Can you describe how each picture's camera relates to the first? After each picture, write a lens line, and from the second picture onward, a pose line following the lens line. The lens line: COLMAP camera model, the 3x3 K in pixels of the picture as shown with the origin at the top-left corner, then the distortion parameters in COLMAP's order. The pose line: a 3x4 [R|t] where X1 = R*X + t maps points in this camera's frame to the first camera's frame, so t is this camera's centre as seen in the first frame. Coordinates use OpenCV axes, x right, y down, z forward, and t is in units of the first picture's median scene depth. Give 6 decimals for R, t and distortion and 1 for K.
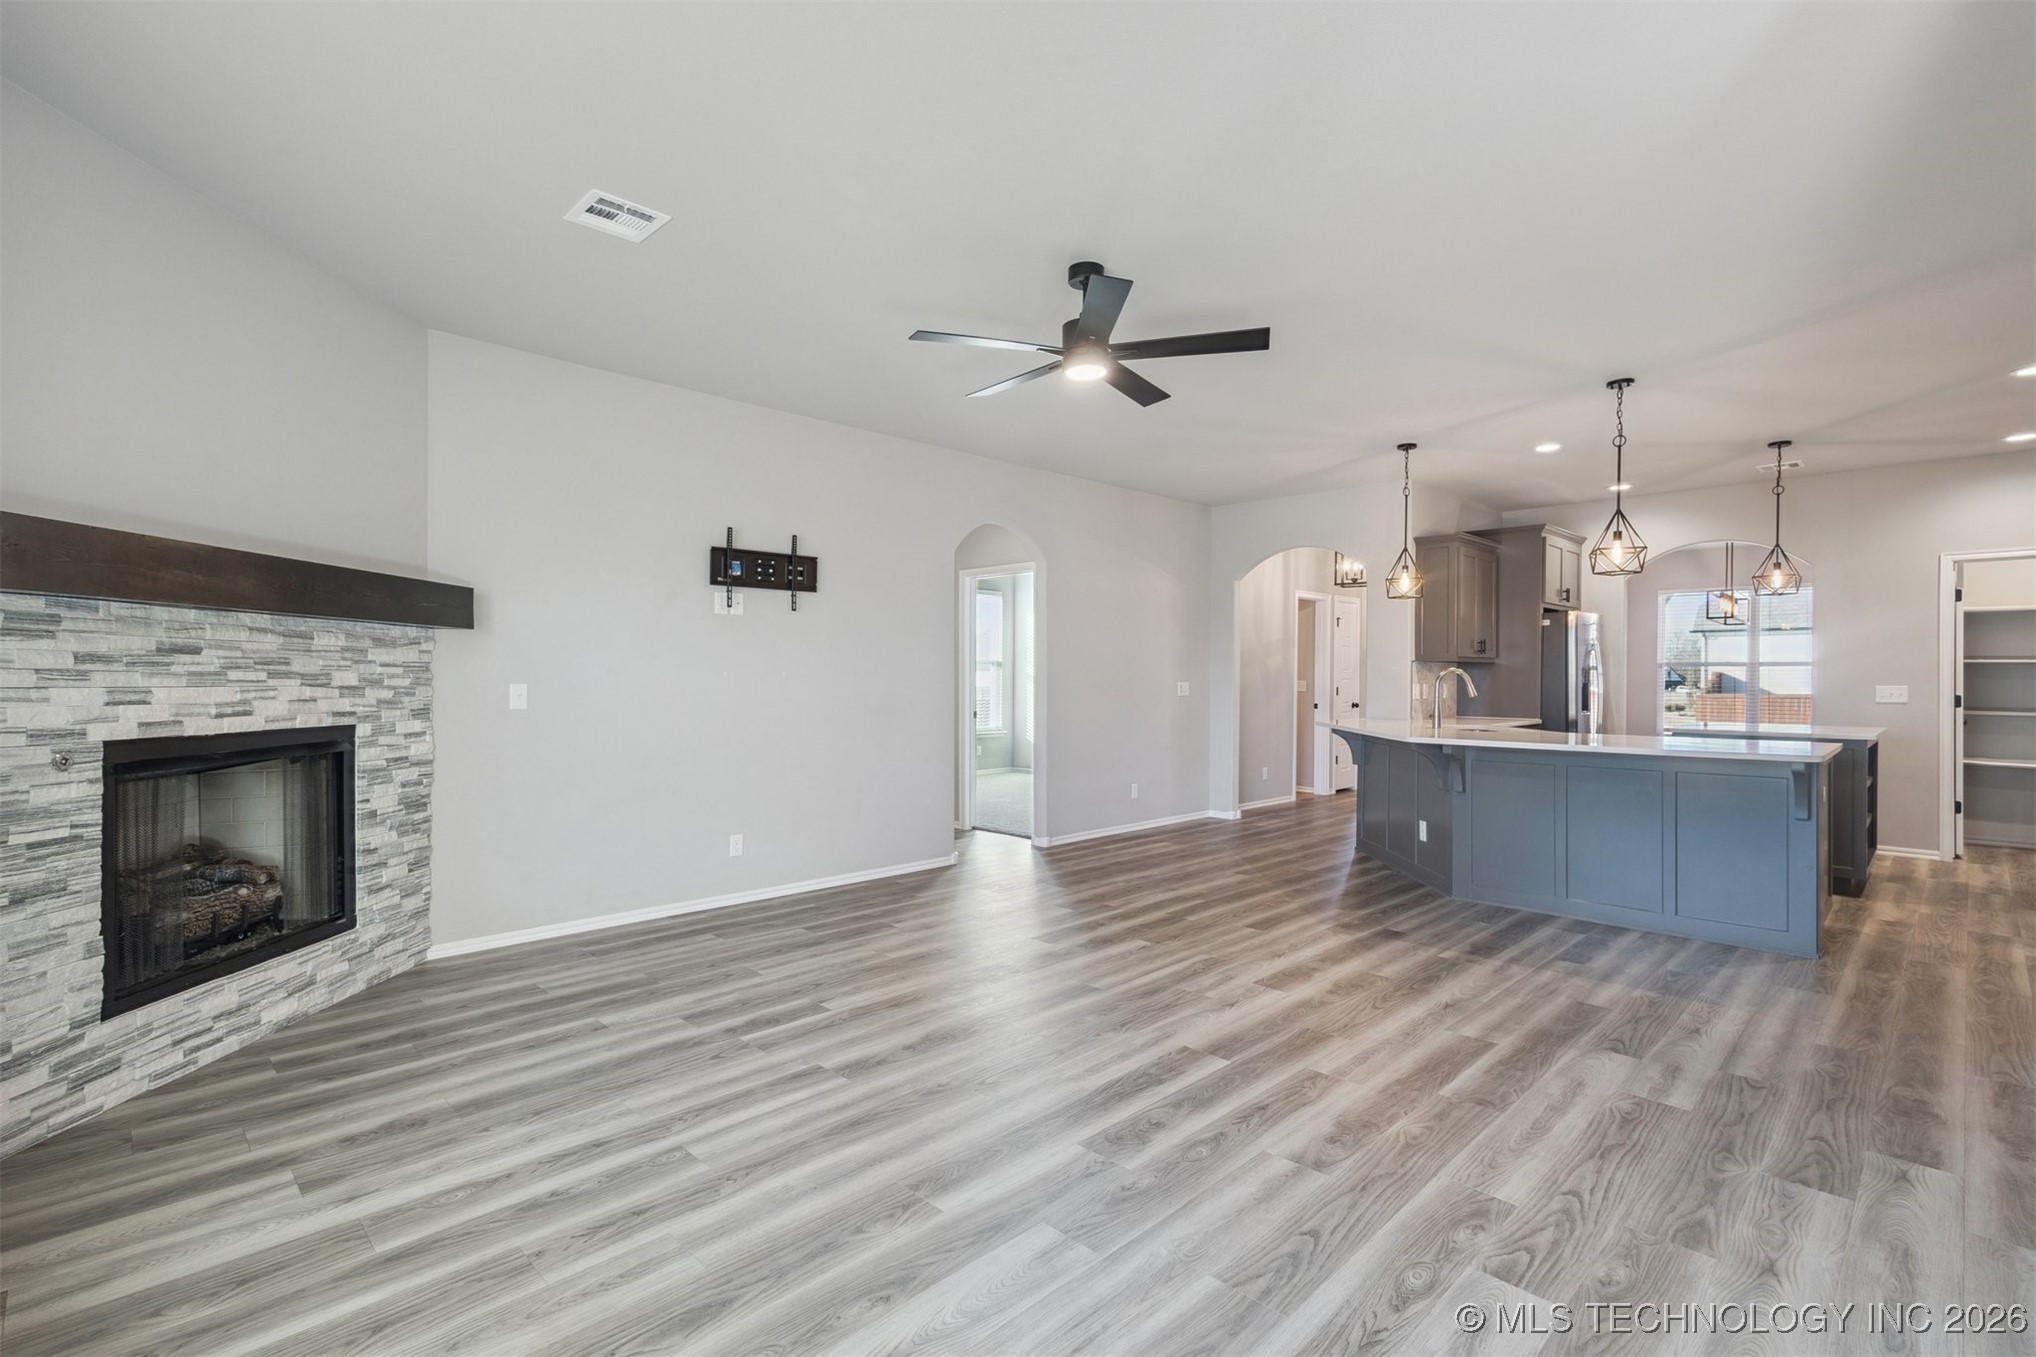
lens RADIAL K [[936.6, 0, 1014.0], [0, 936.6, 681.3], [0, 0, 1]] dist [0.001602, 0.000111]
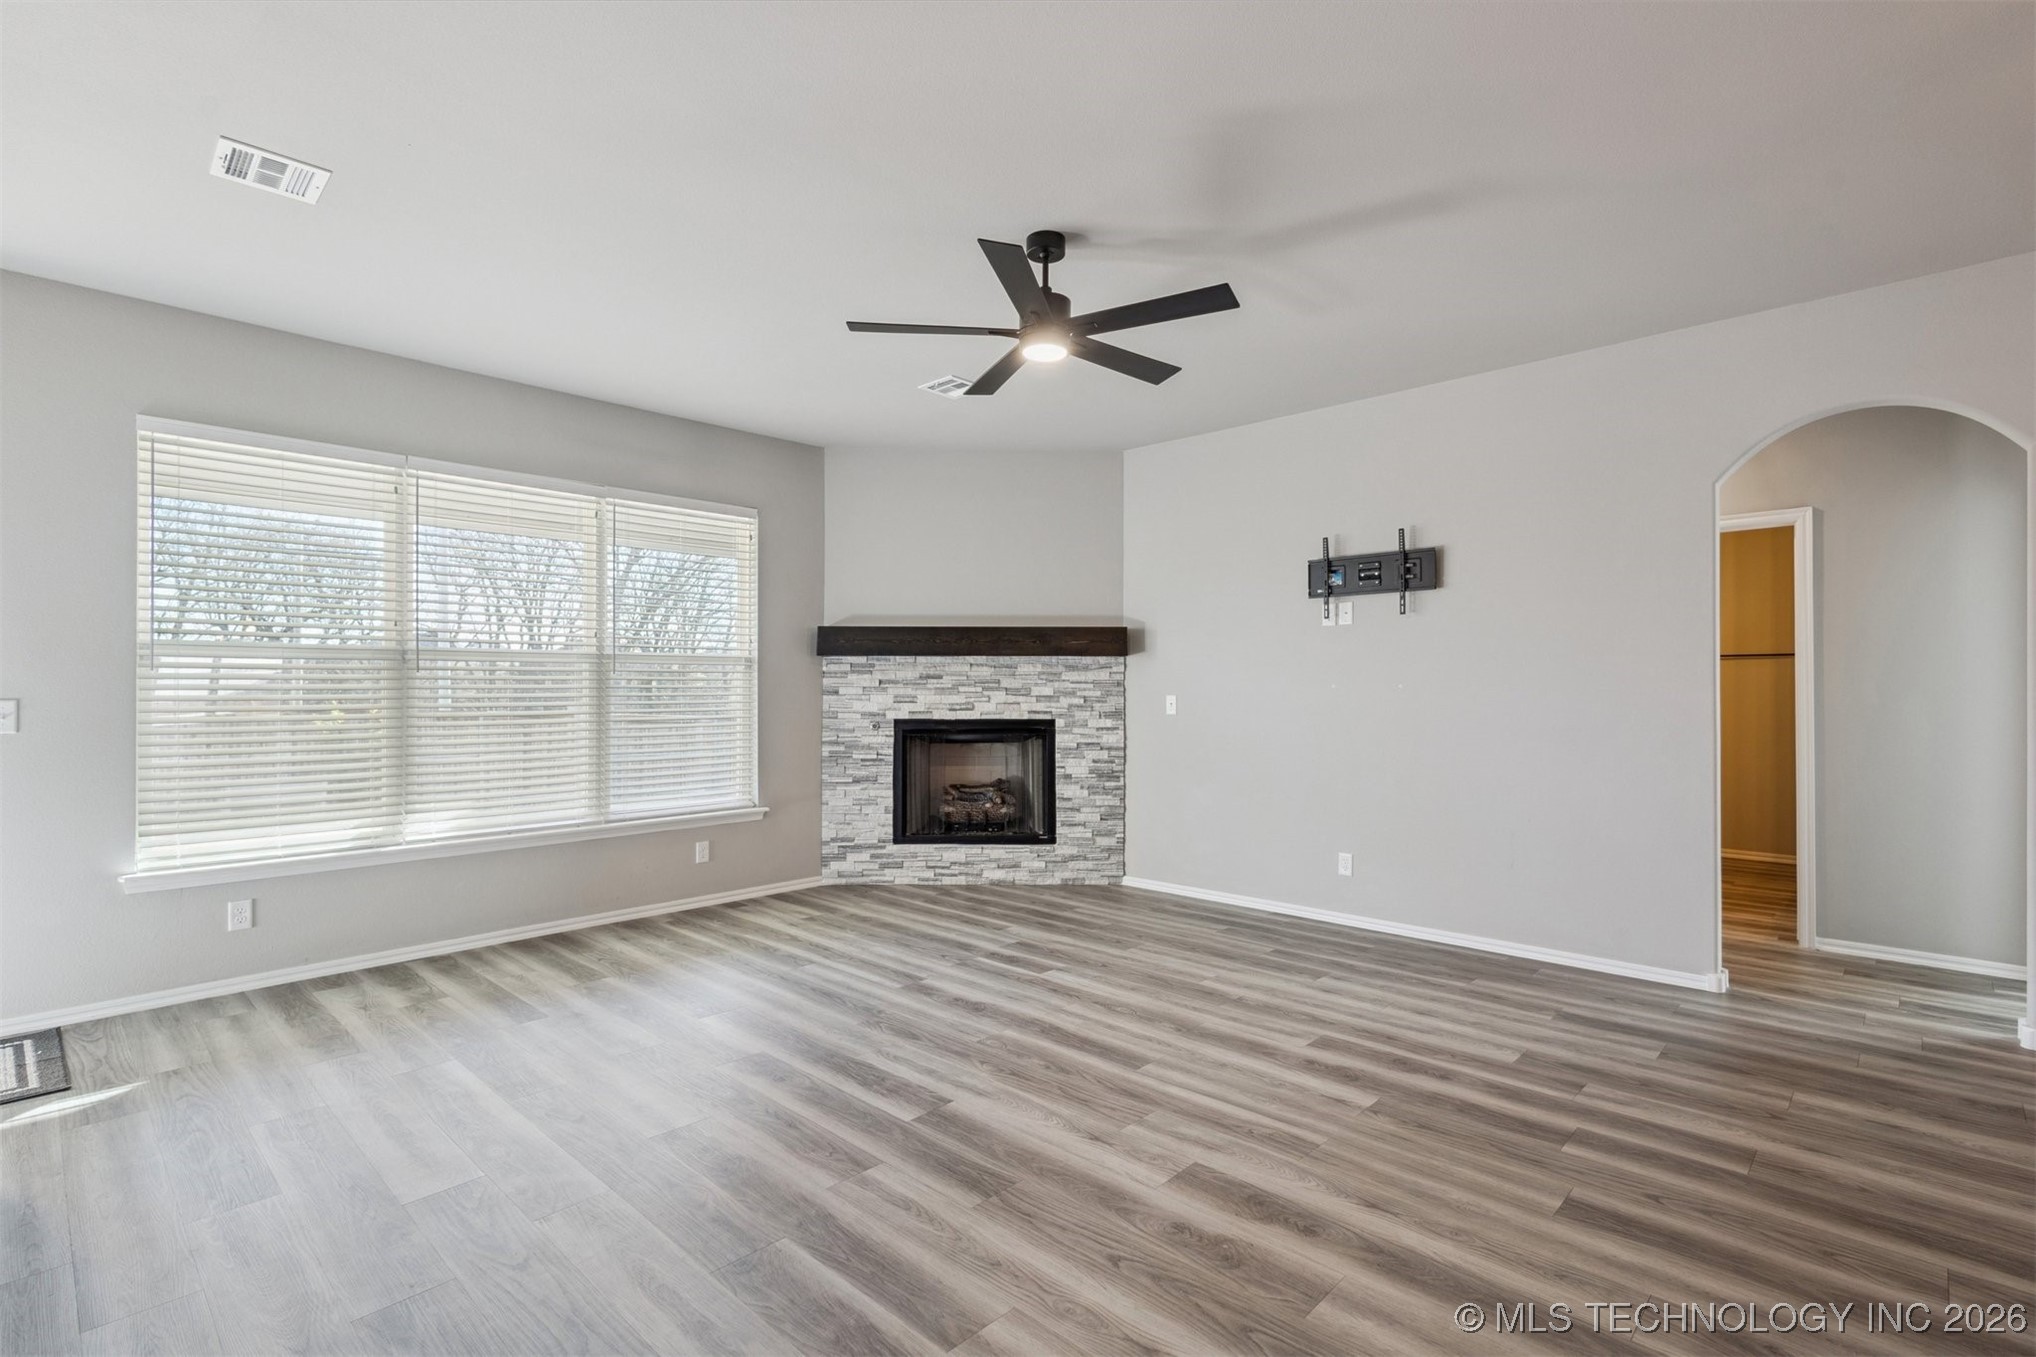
lens RADIAL K [[936.6, 0, 1014.0], [0, 936.6, 681.3], [0, 0, 1]] dist [0.001602, 0.000111]
pose [[0.029593, -0.012293, -0.999486, 0.977014], [-0.004204, 0.999914, -0.012423, 0.000779], [0.999553, 0.004569, 0.029538, 0.931286]]
